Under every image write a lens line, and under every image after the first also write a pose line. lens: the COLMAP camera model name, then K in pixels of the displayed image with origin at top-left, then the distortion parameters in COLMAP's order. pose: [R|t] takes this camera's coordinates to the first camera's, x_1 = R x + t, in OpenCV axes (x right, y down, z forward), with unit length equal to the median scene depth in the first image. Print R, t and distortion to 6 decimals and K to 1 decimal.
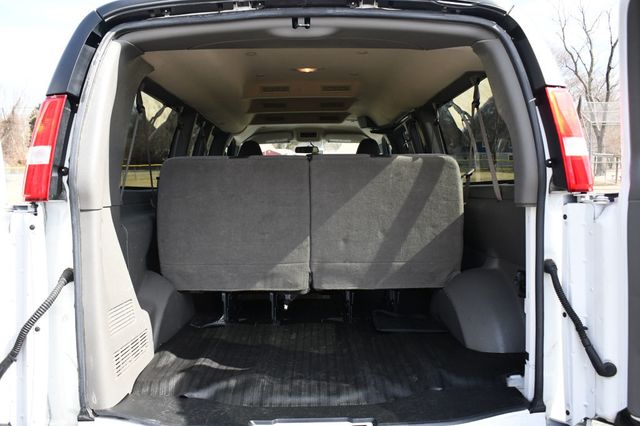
lens RADIAL K [[601.8, 0, 320.0], [0, 601.8, 213.0], [0, 0, 1]] dist [-0.062864, -0.007693]
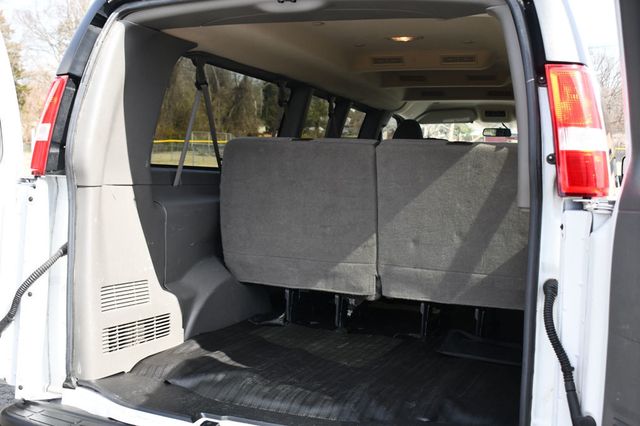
lens RADIAL K [[769.7, 0, 320.0], [0, 769.7, 213.0], [0, 0, 1]] dist [-0.030233, -0.000578]
pose [[0.919262, 0.067068, -0.387890, 0.340414], [-0.064634, 0.997722, 0.019333, -0.007208], [0.388303, 0.007299, 0.921503, -0.048519]]
